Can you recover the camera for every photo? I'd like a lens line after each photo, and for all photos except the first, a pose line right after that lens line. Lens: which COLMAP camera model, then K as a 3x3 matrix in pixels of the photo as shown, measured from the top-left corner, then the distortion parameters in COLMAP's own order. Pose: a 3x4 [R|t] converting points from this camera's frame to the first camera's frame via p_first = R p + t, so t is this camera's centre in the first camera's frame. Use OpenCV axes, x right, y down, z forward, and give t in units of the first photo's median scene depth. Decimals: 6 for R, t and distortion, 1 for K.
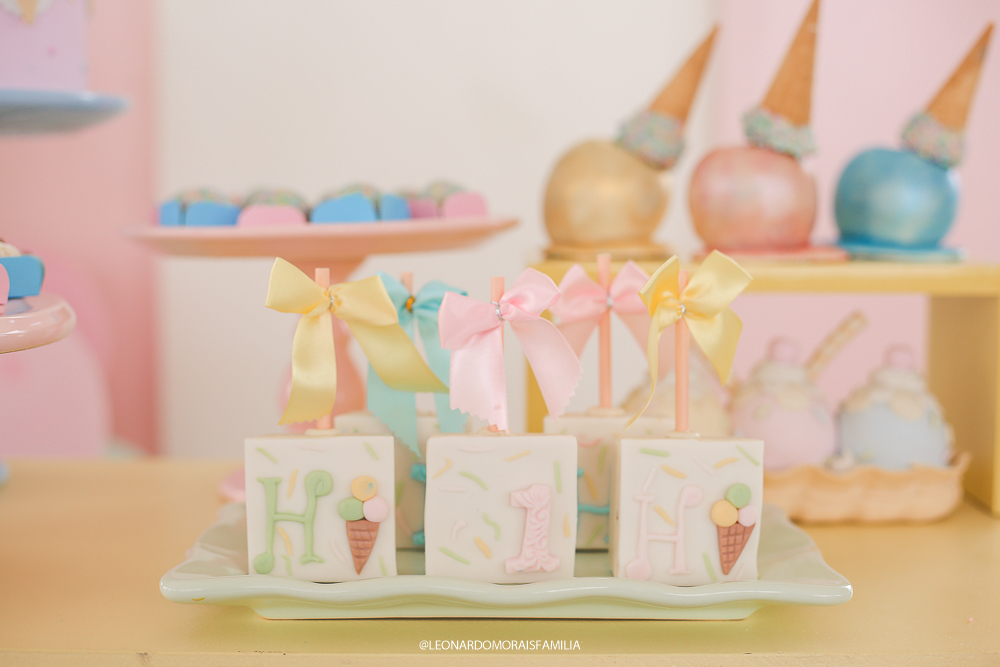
lens RADIAL K [[1606.8, 0, 500.0], [0, 1606.8, 333.5], [0, 0, 1]] dist [-0.094757, -0.067175]
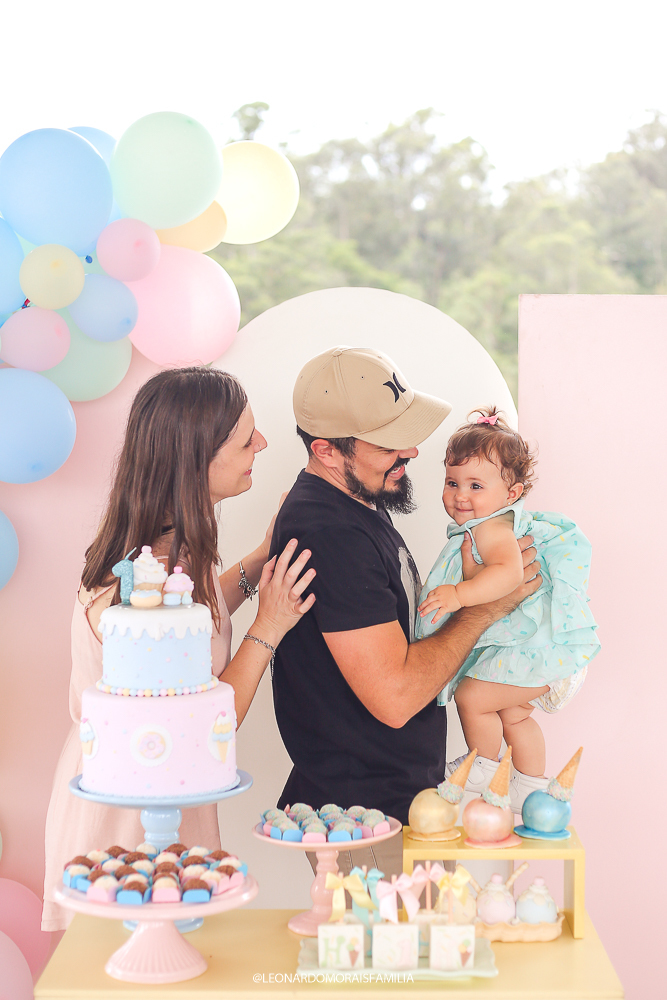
lens RADIAL K [[1869.0, 0, 340.6], [0, 1869.0, 460.1], [0, 0, 1]] dist [-0.119197, -0.034719]
pose [[0.999747, -0.002907, -0.022300, -0.024345], [0.001569, 0.998211, -0.059774, -0.669346], [0.022434, 0.059723, 0.997963, -2.898183]]
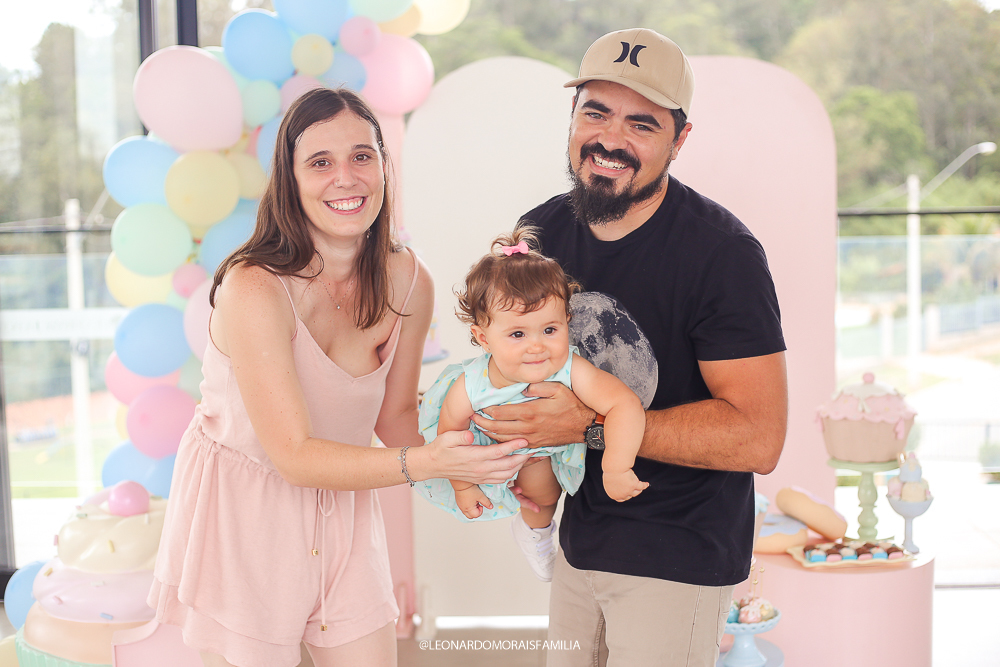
lens RADIAL K [[1606.8, 0, 500.0], [0, 1606.8, 333.5], [0, 0, 1]] dist [-0.094757, -0.067175]
pose [[0.999118, -0.026415, -0.032640, 0.067592], [0.026814, 0.999570, 0.011839, -0.339586], [0.032314, -0.012703, 0.999397, -4.719419]]
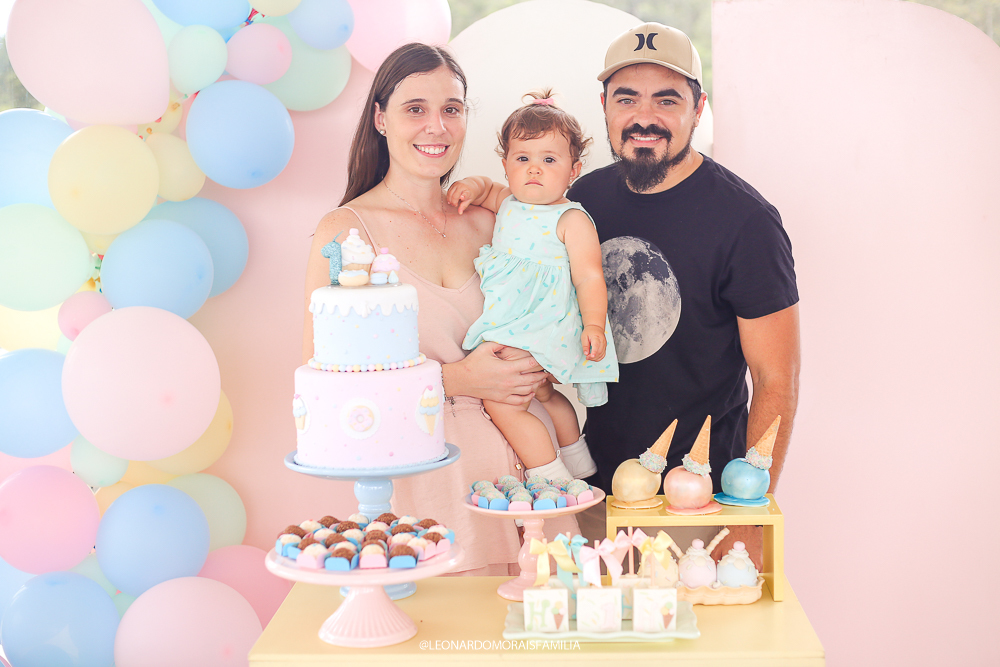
lens RADIAL K [[1575.2, 0, 489.1], [0, 1575.2, 321.2], [0, 0, 1]] dist [-0.108245, -0.012796]
pose [[0.997378, -0.017283, -0.070275, 0.012369], [0.017989, 0.999794, 0.009422, -0.539656], [0.070098, -0.010662, 0.997483, -2.330021]]
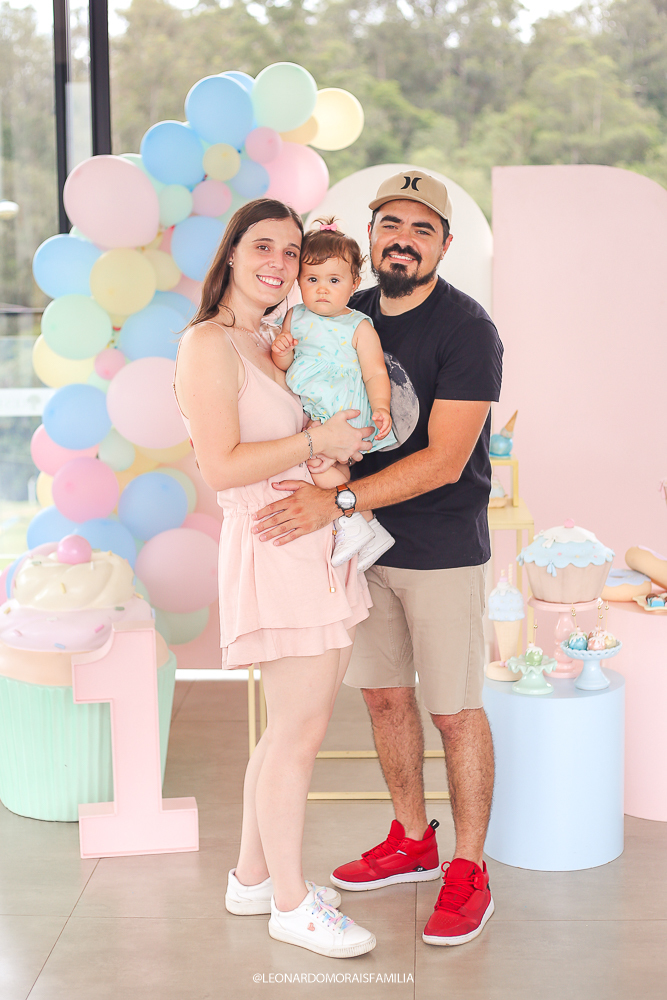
lens RADIAL K [[1869.0, 0, 340.6], [0, 1869.0, 460.1], [0, 0, 1]] dist [-0.119197, -0.034719]
pose [[0.998854, -0.015592, -0.045257, 0.019339], [0.017032, 0.999355, 0.031613, -0.323548], [0.044735, -0.032348, 0.998475, -6.846305]]
